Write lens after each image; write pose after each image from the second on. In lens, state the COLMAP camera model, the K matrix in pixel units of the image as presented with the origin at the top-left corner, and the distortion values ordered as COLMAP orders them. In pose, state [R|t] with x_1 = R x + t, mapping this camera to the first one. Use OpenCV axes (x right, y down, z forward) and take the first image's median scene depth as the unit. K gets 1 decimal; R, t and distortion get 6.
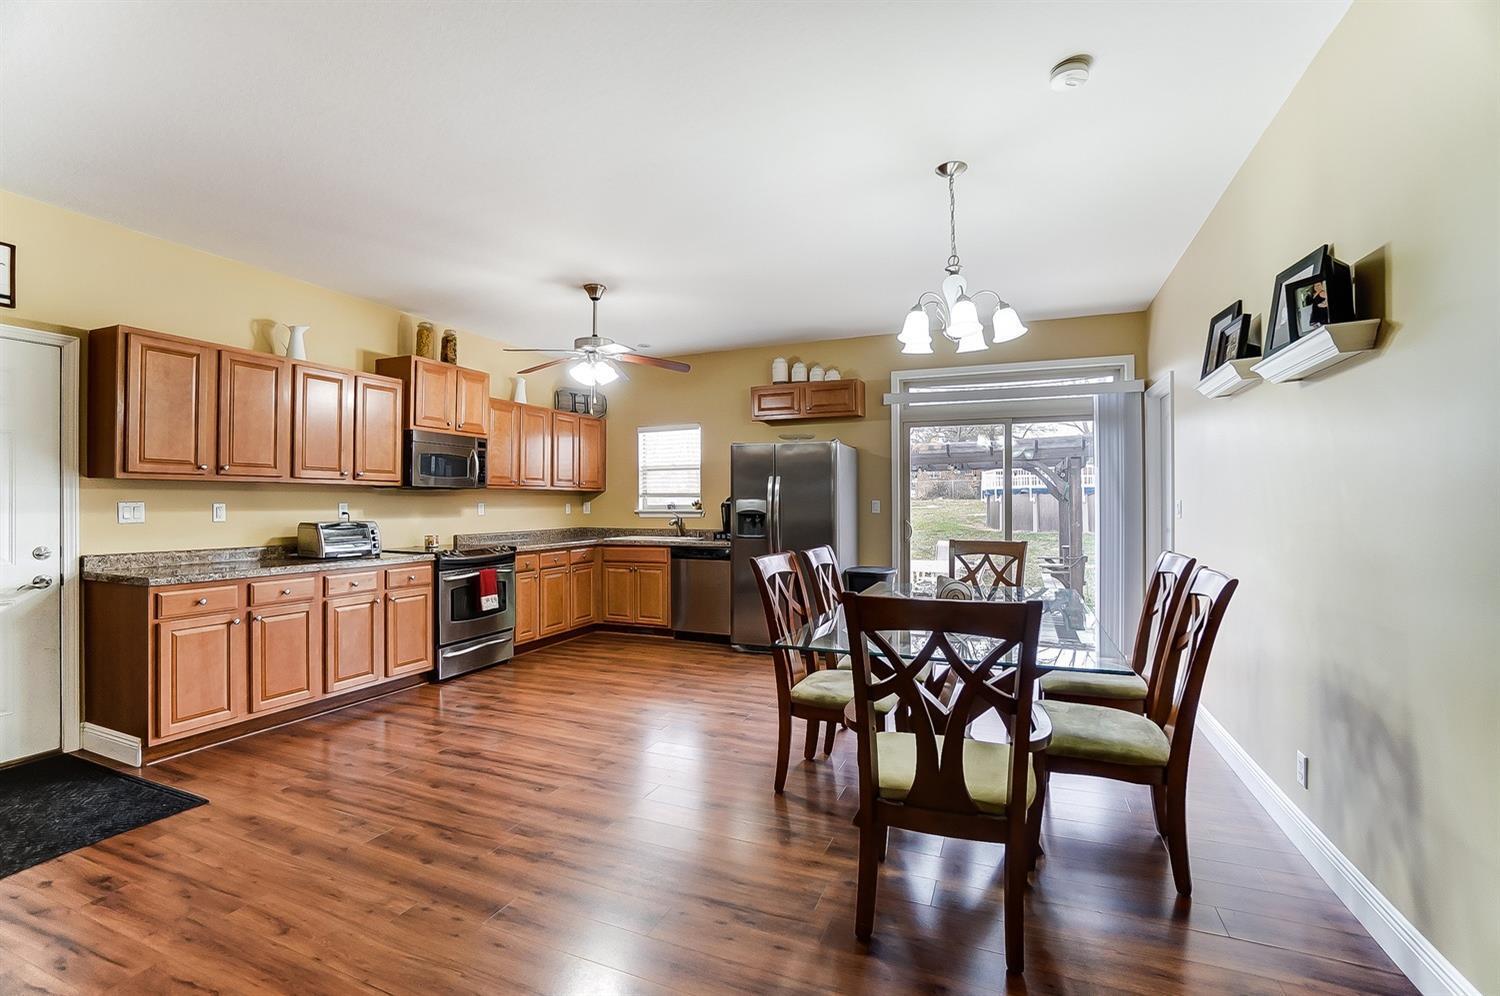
lens RADIAL K [[668.3, 0, 740.6], [0, 668.3, 499.0], [0, 0, 1]] dist [-0.034462, 0.000037]
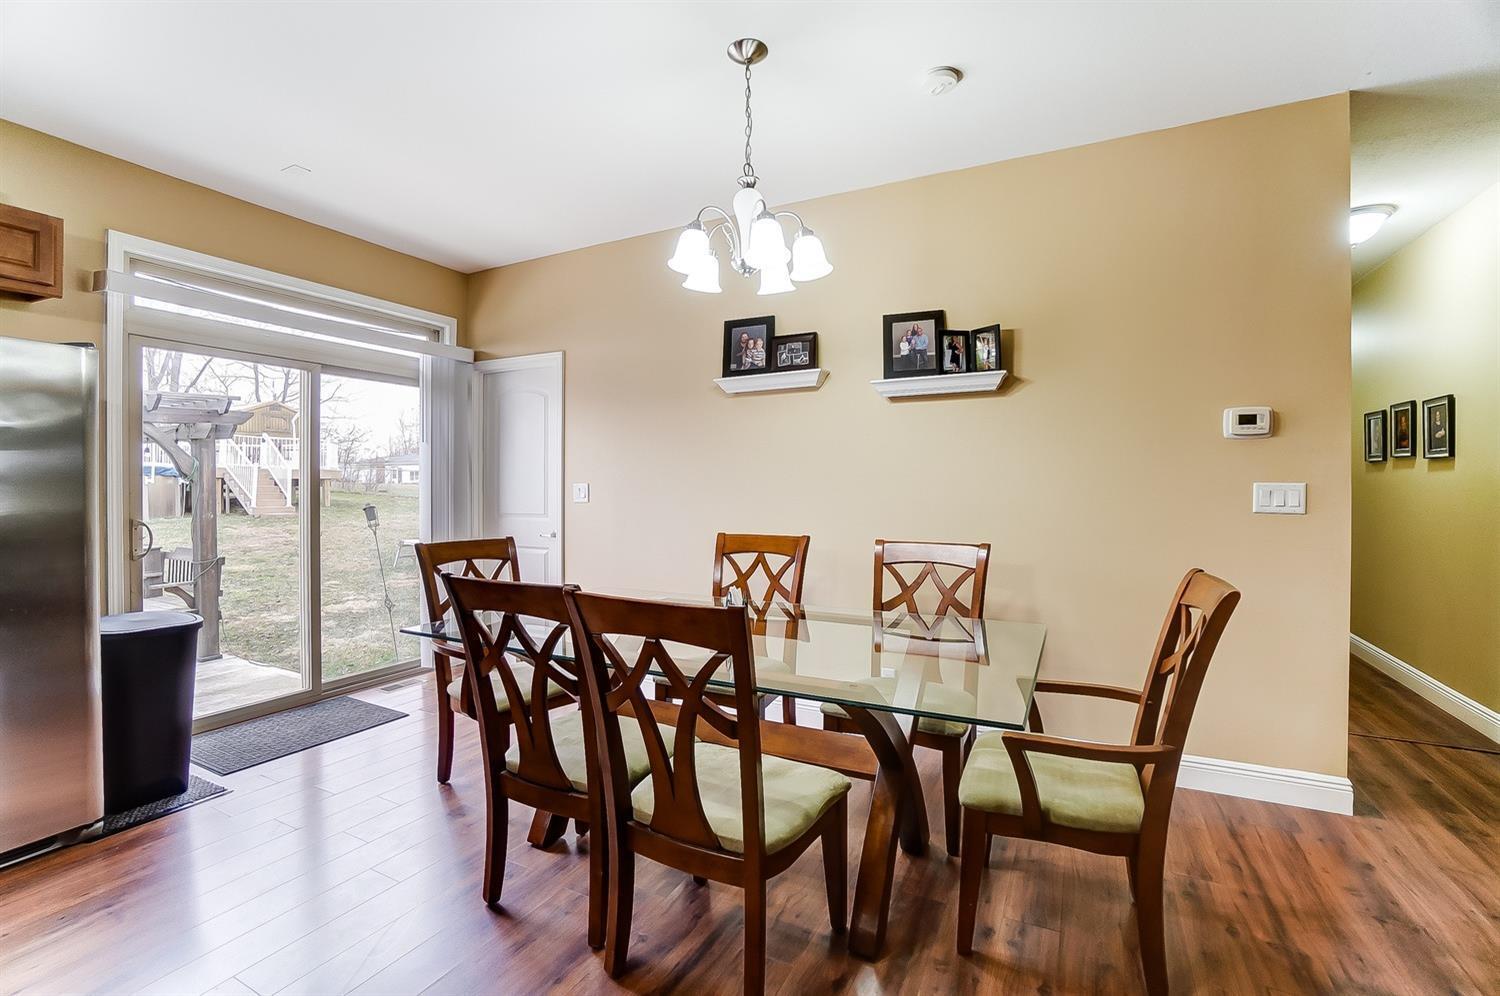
lens RADIAL K [[668.3, 0, 744.7], [0, 668.3, 484.7], [0, 0, 1]] dist [-0.034462, 0.000037]
pose [[0.093737, 0.000300, 0.995597, -0.256374], [-0.007616, 0.999971, 0.000415, -0.000177], [-0.995568, -0.007622, 0.093736, 0.545429]]
